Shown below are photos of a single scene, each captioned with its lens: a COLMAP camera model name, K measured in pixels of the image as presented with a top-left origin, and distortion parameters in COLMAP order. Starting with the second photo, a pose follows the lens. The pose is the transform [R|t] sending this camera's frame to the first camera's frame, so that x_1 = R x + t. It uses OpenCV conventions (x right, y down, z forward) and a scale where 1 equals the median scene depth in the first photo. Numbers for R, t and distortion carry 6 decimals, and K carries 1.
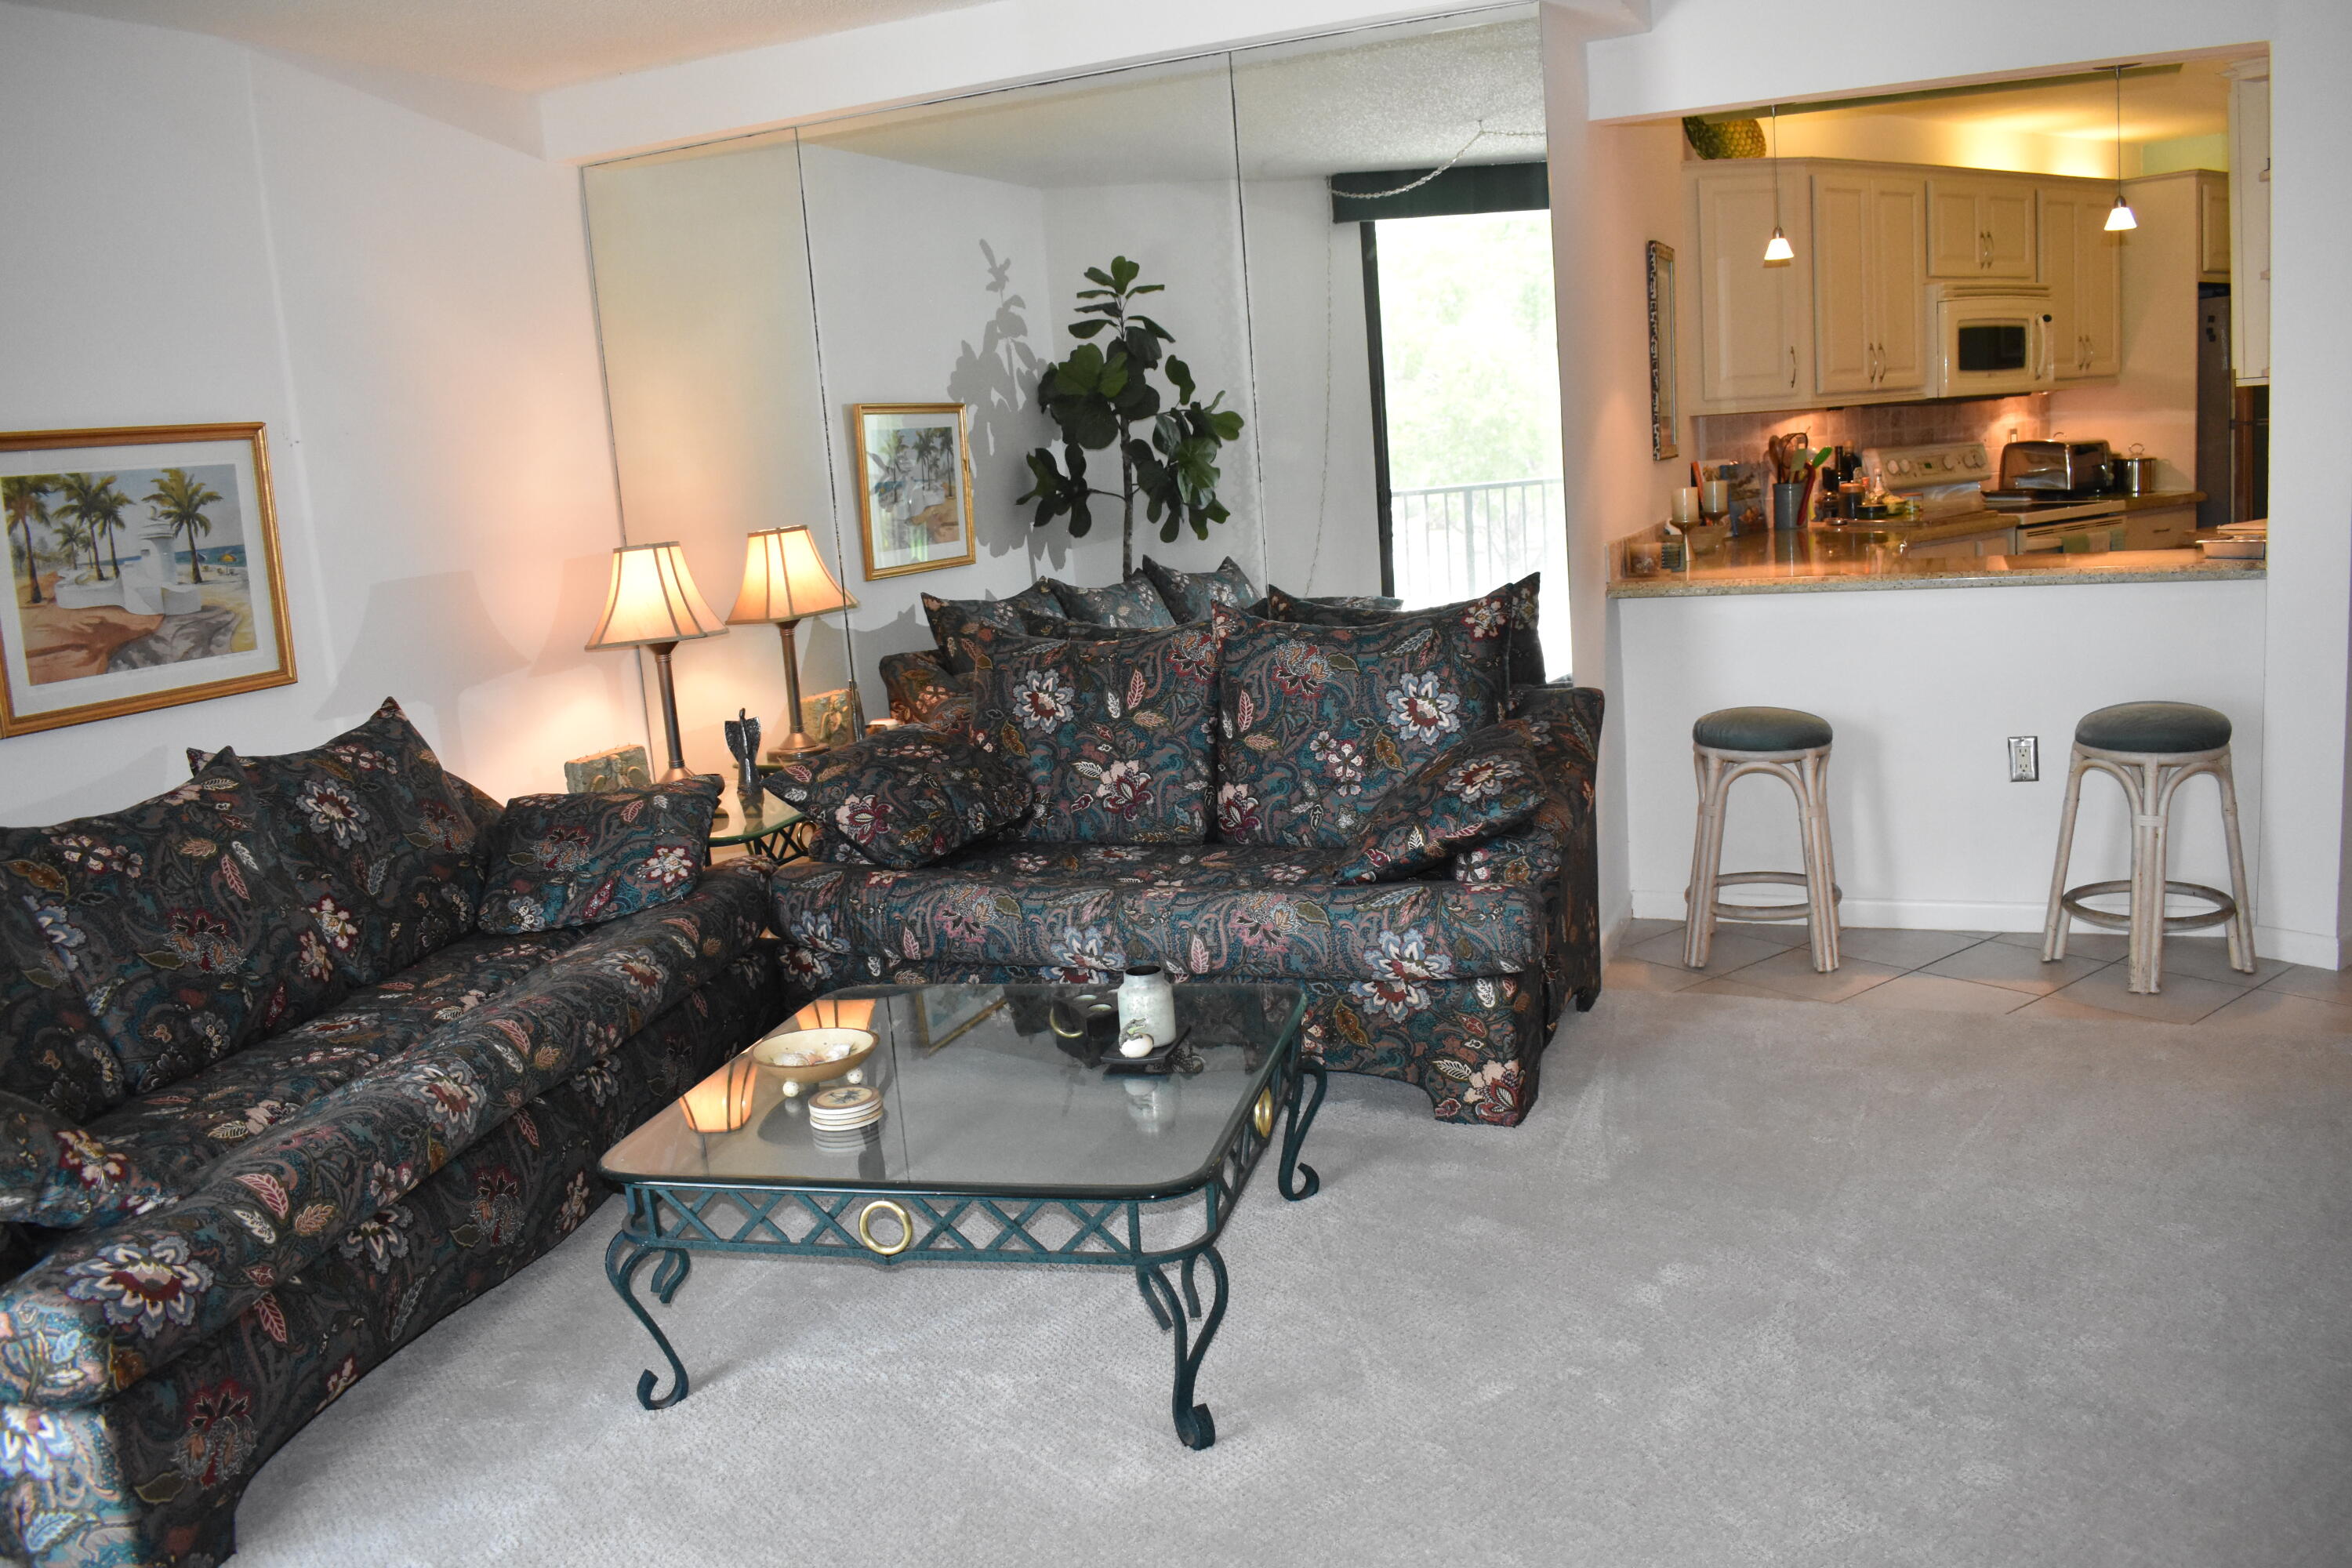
lens RADIAL K [[1829.2, 0, 1176.0], [0, 1829.2, 784.0], [0, 0, 1]] dist [-0.095919, 0.011538]
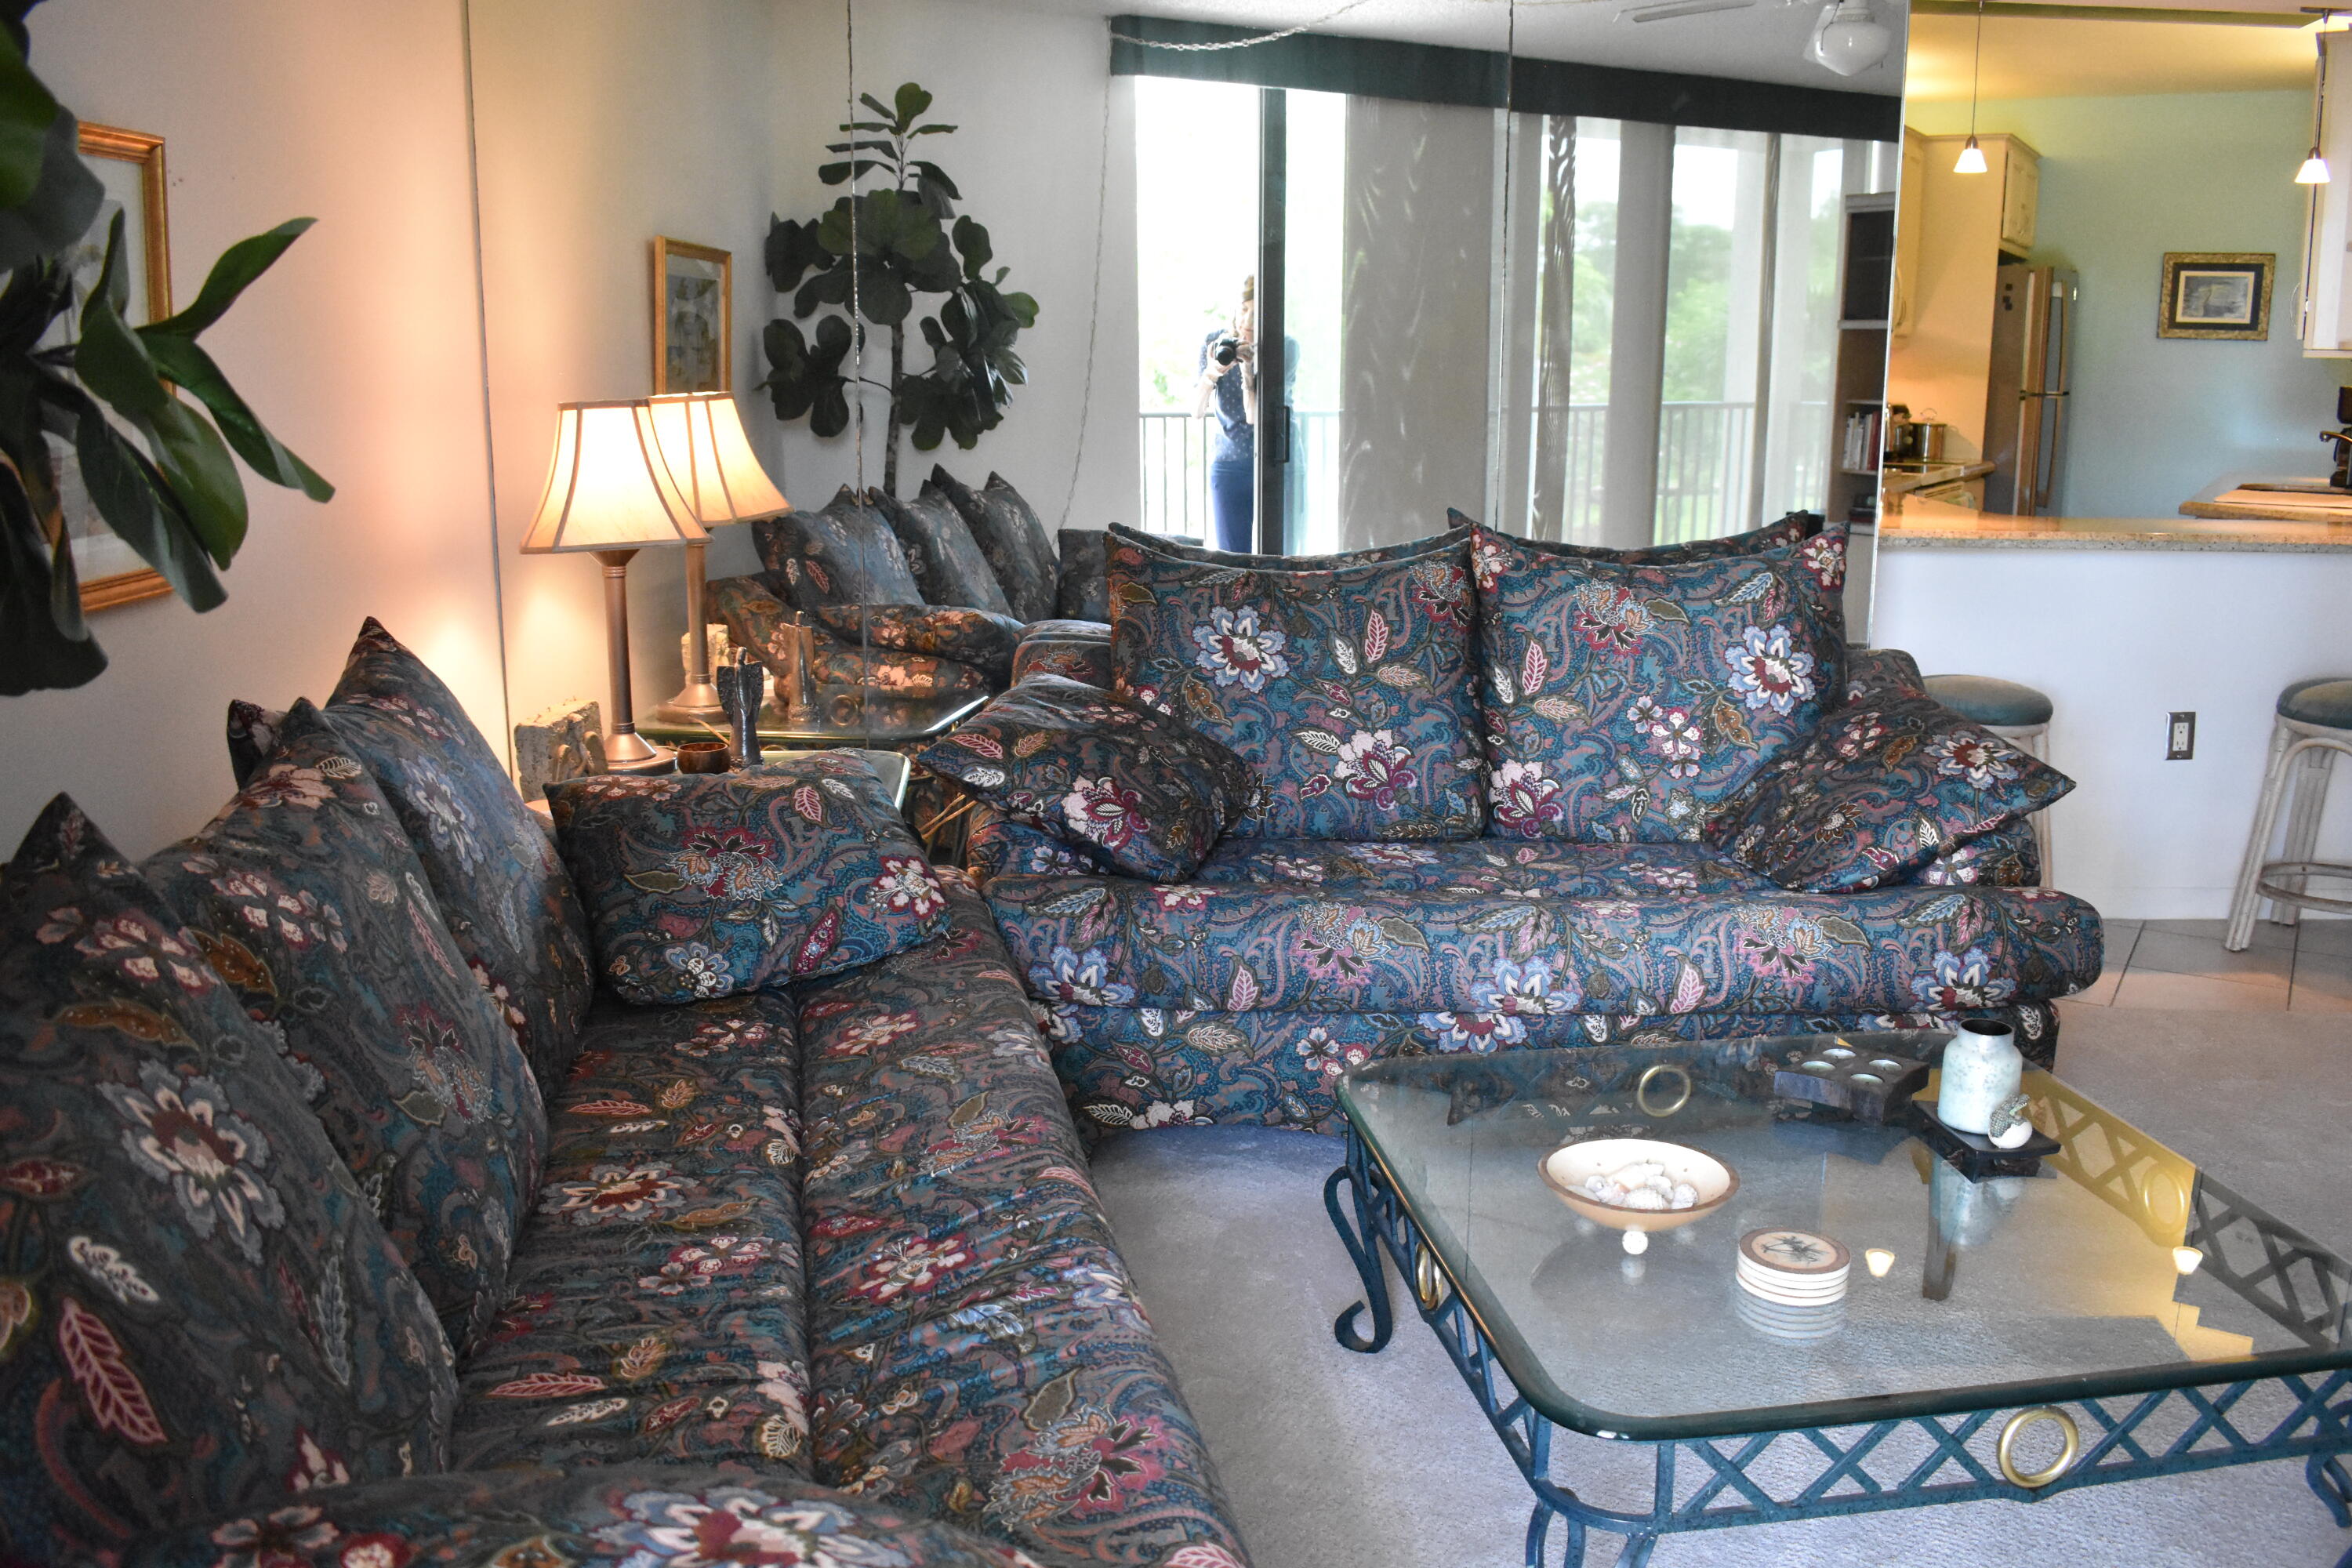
lens RADIAL K [[1974.3, 0, 1176.0], [0, 1974.3, 784.0], [0, 0, 1]] dist [-0.083171, 0.008359]
pose [[0.922505, -0.003095, 0.385973, -0.438430], [-0.004948, 0.999791, 0.019842, -0.006618], [-0.385953, -0.020214, 0.922297, 0.289624]]
